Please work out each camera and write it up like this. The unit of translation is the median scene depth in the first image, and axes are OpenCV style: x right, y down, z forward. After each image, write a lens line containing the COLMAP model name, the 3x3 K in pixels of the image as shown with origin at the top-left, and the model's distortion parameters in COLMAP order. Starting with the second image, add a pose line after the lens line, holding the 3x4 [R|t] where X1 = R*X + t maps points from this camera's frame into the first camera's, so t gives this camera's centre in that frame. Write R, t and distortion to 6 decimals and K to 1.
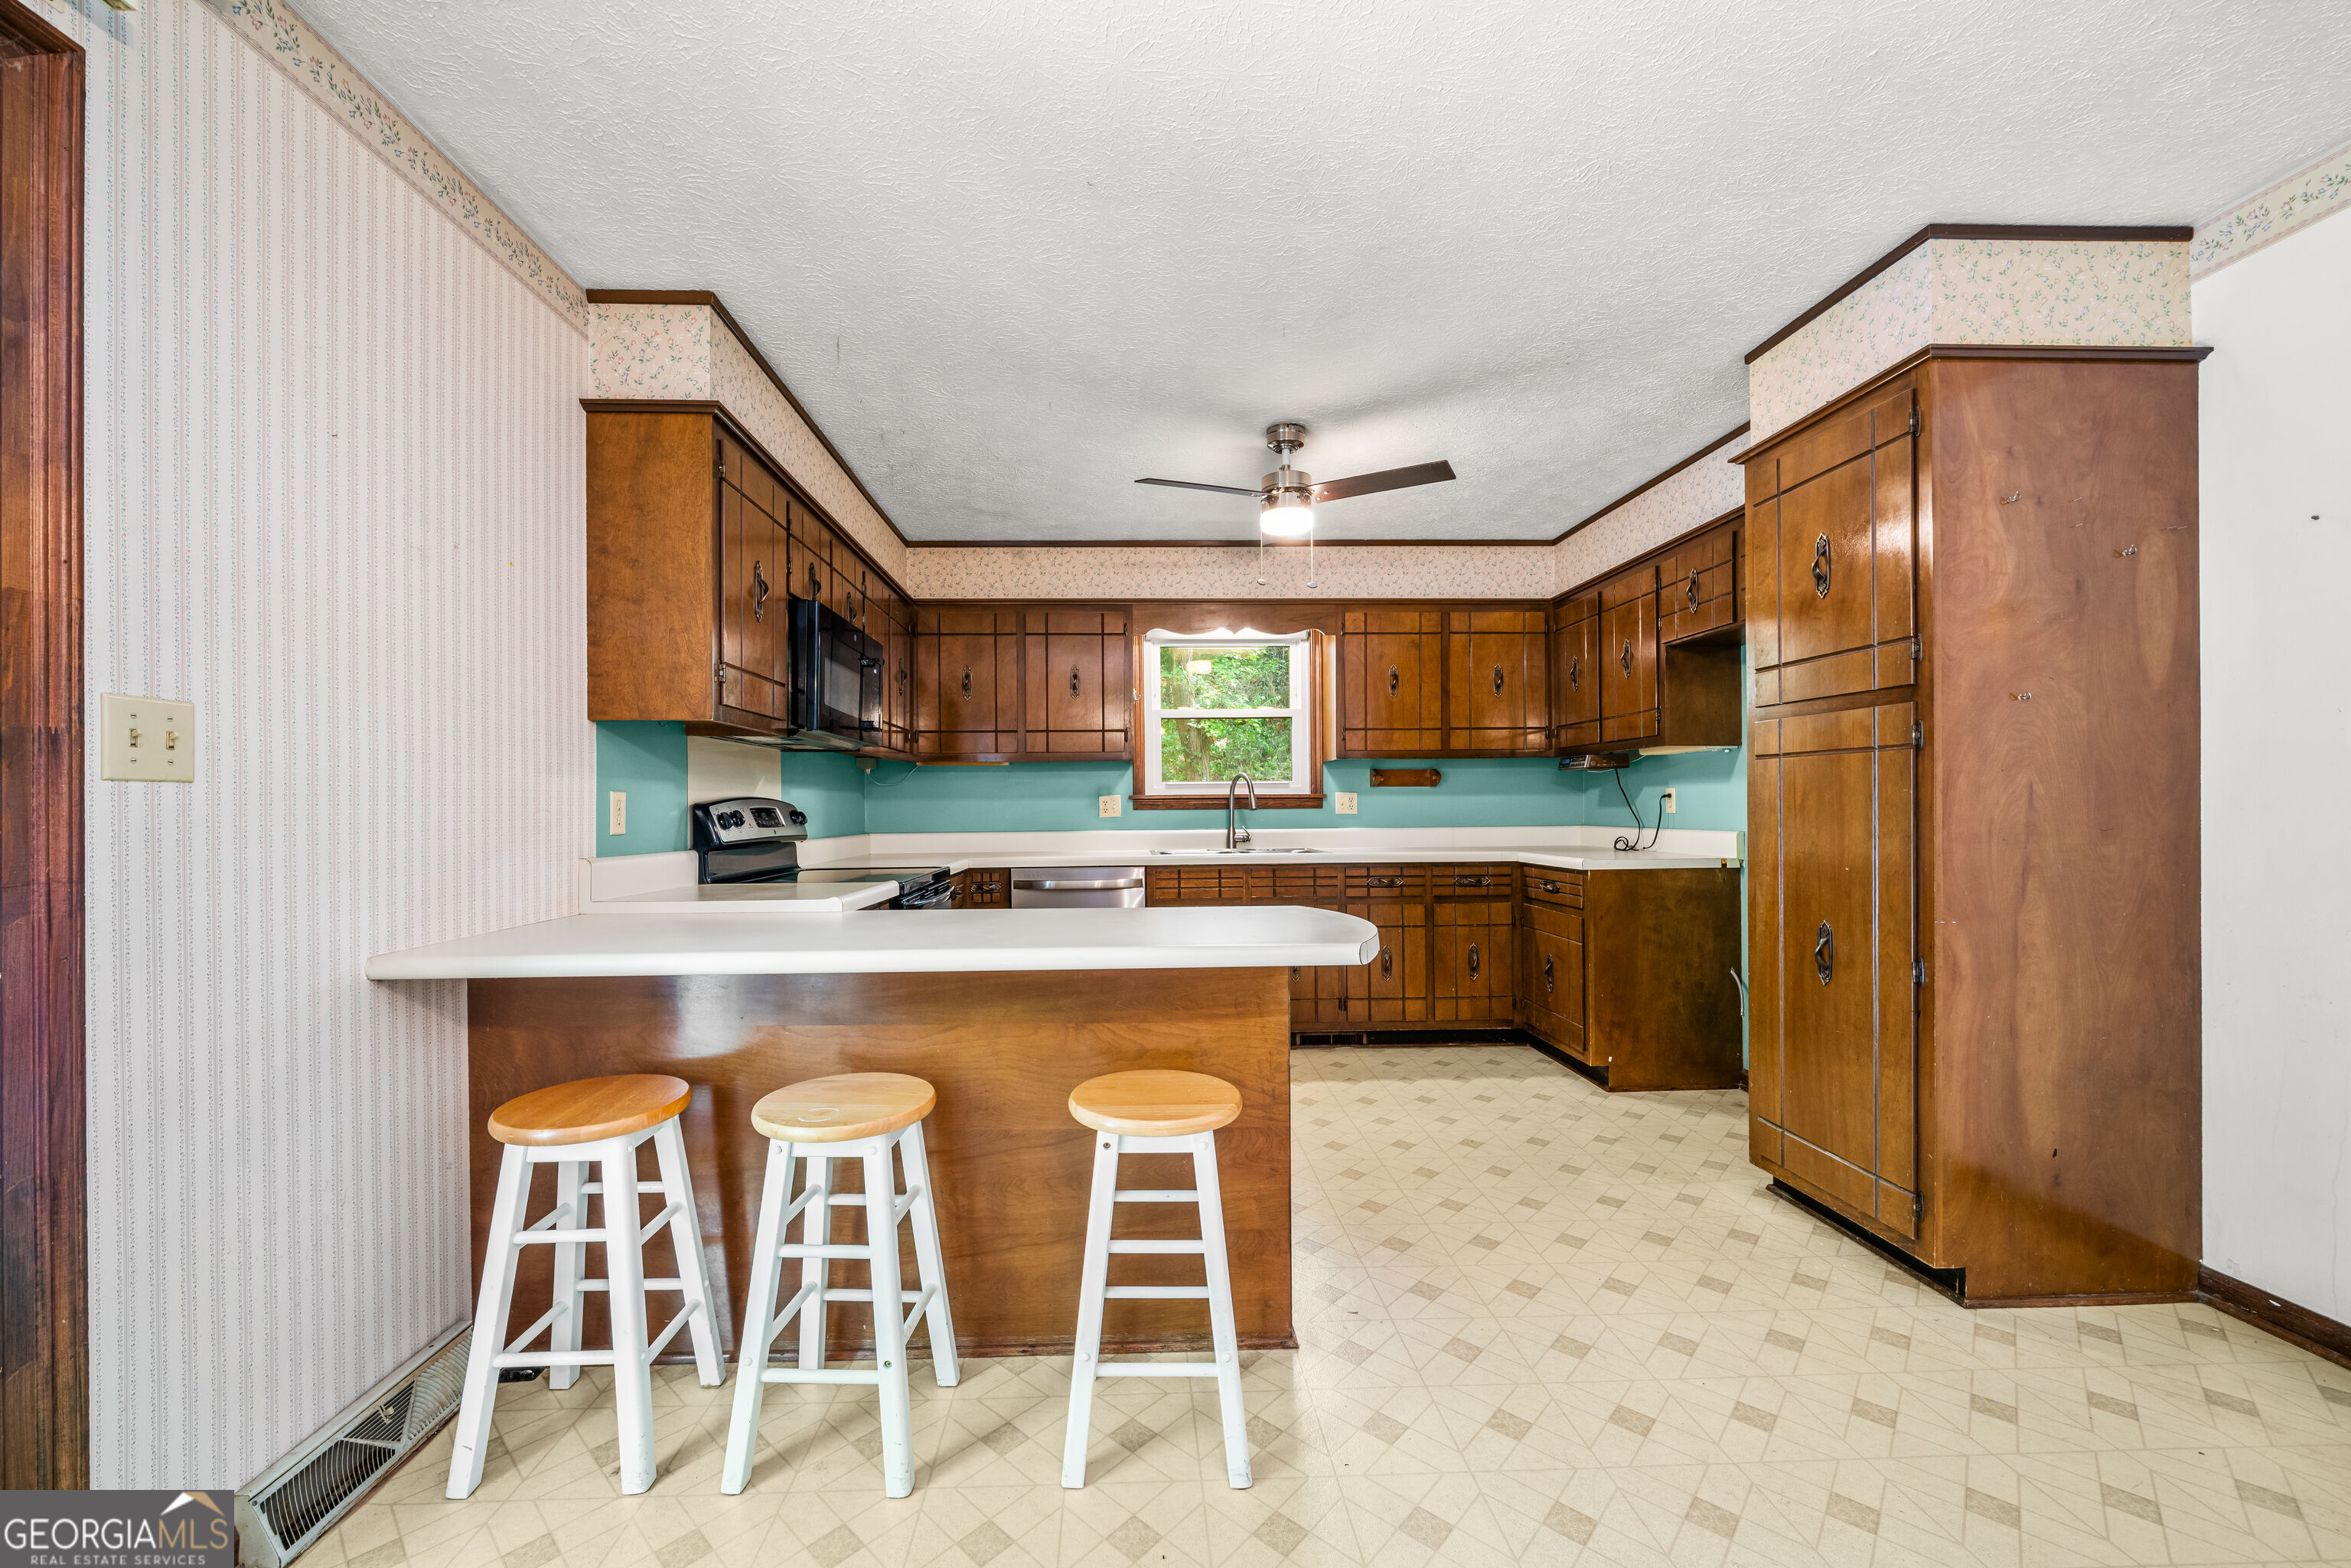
lens RADIAL K [[887.4, 0, 1168.3], [0, 887.4, 802.5], [0, 0, 1]] dist [-0.000341, -0.000010]
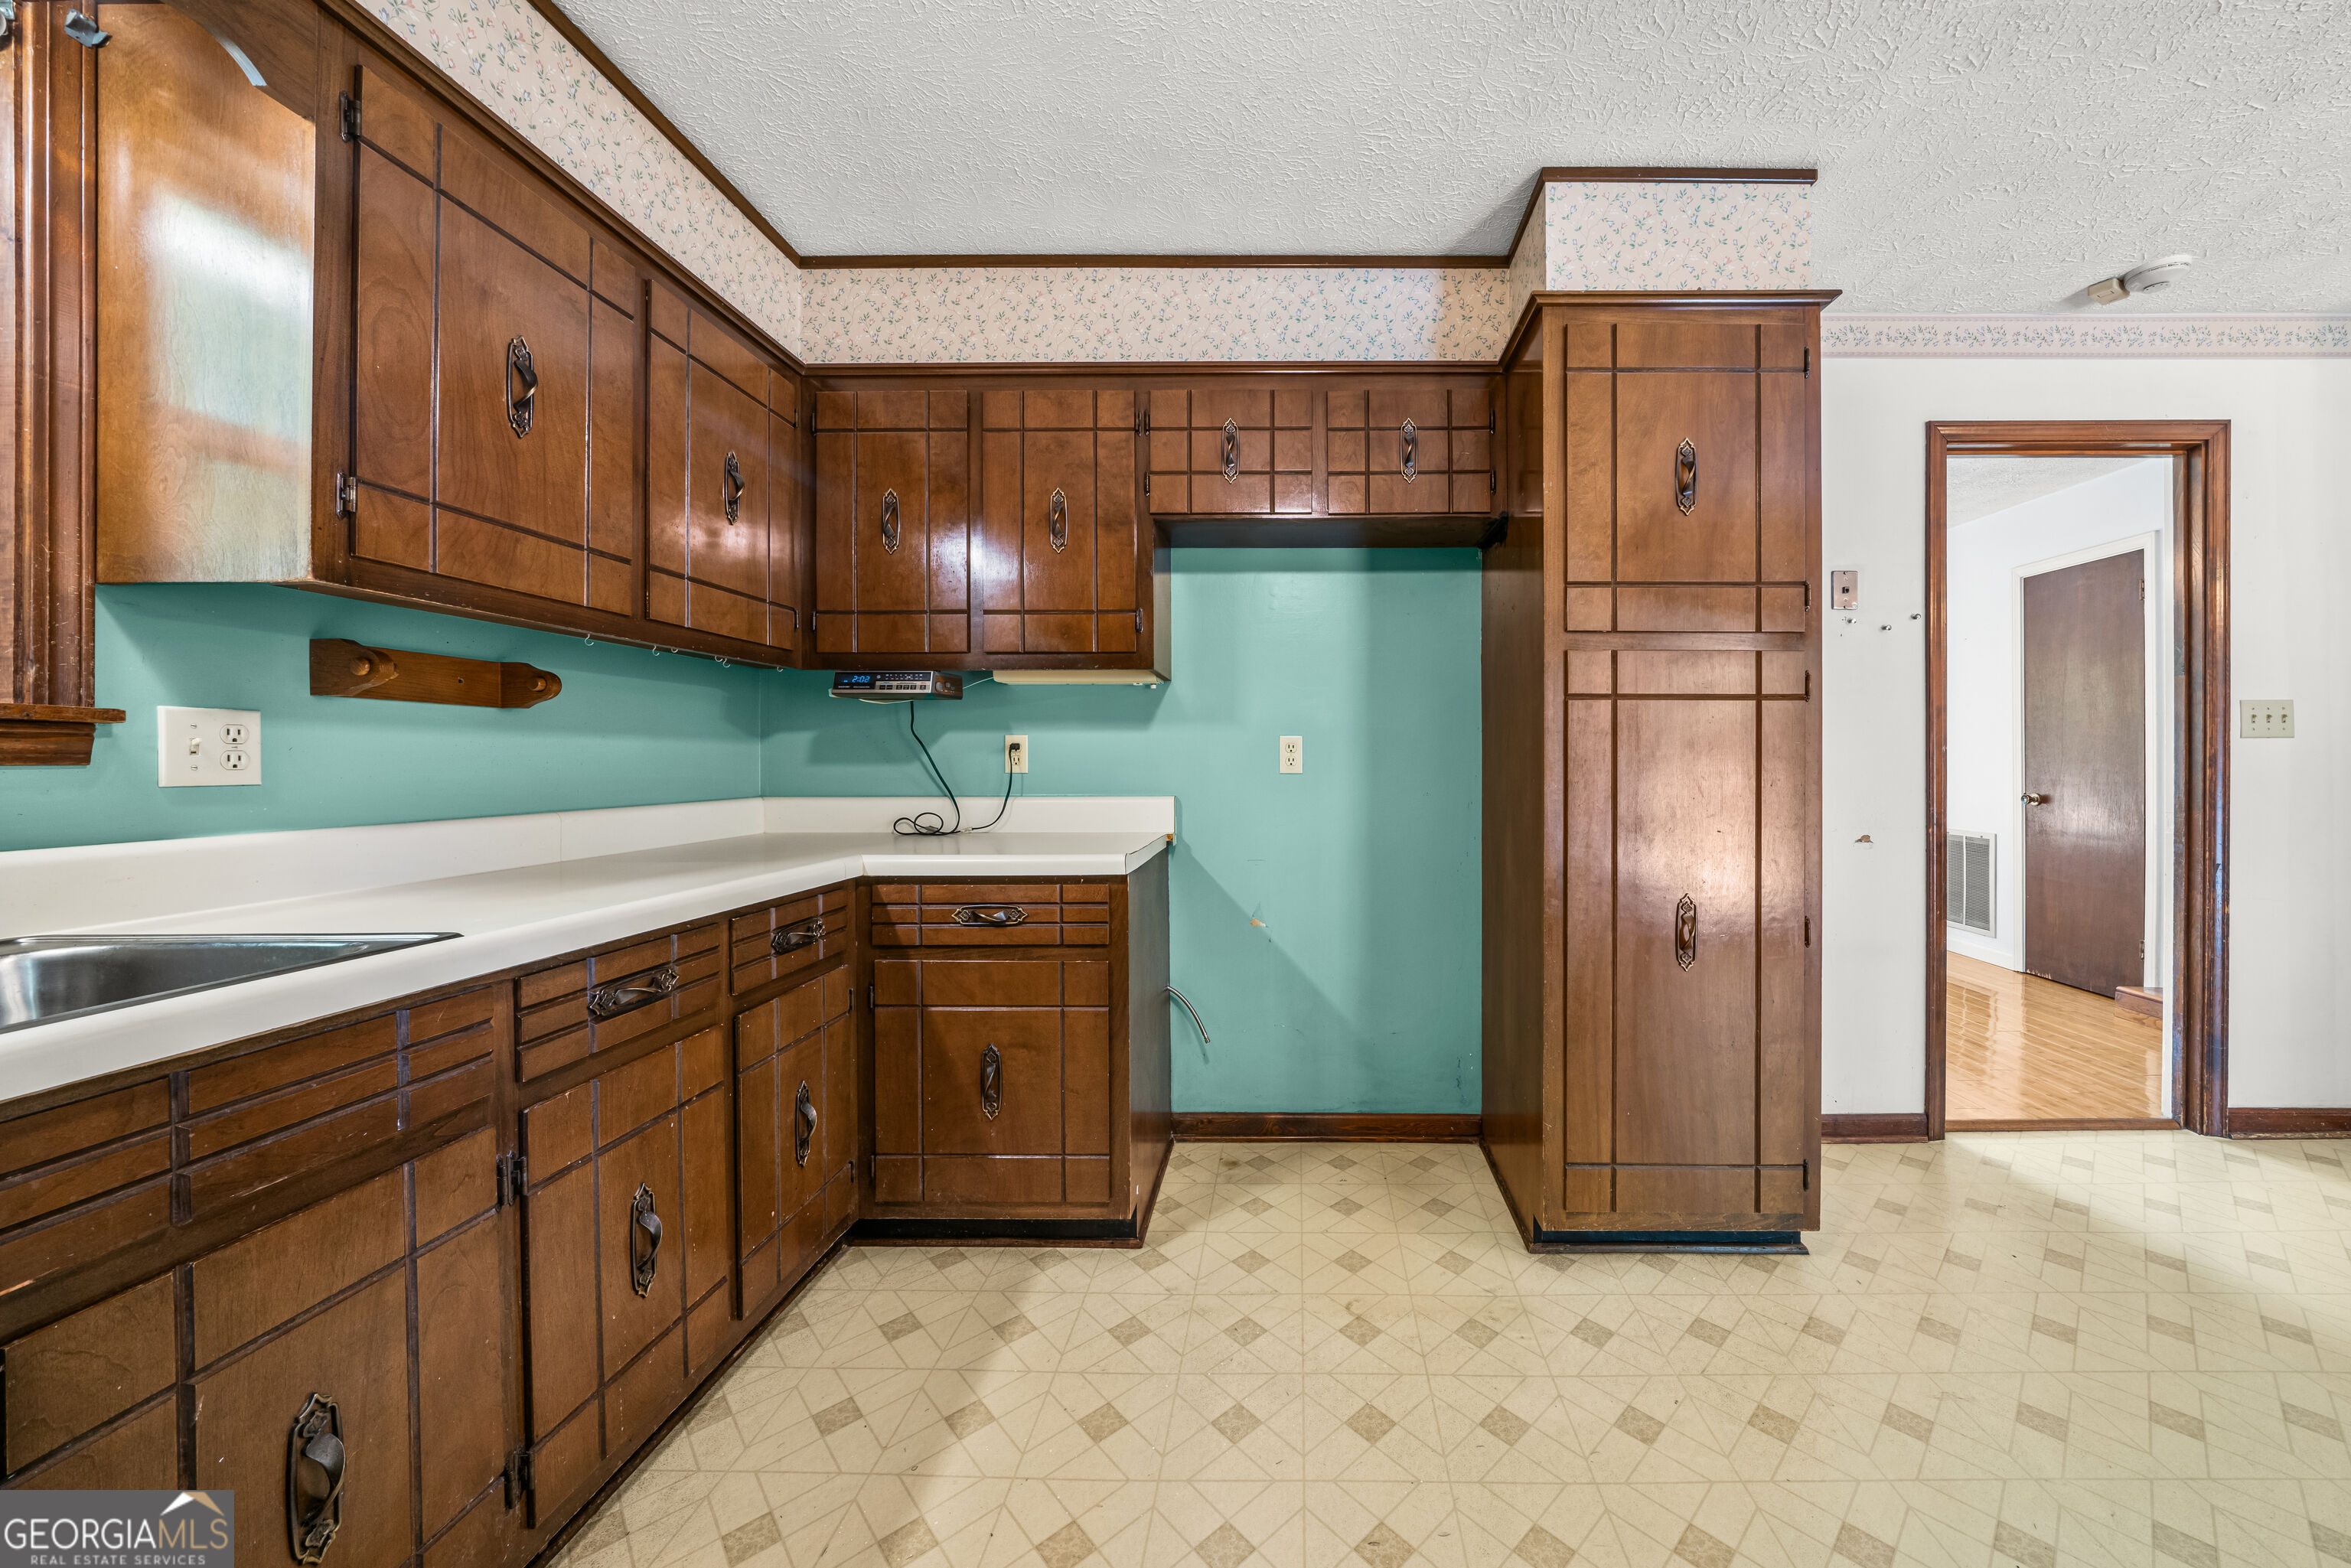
lens RADIAL K [[833.0, 0, 1175.3], [0, 833.0, 761.3], [0, 0, 1]] dist [-0.010930, -0.000121]
pose [[0.061647, 0.008434, 0.998062, -0.048112], [-0.003621, 0.999960, -0.008226, 0.008086], [-0.998091, -0.003107, 0.061675, 0.846441]]
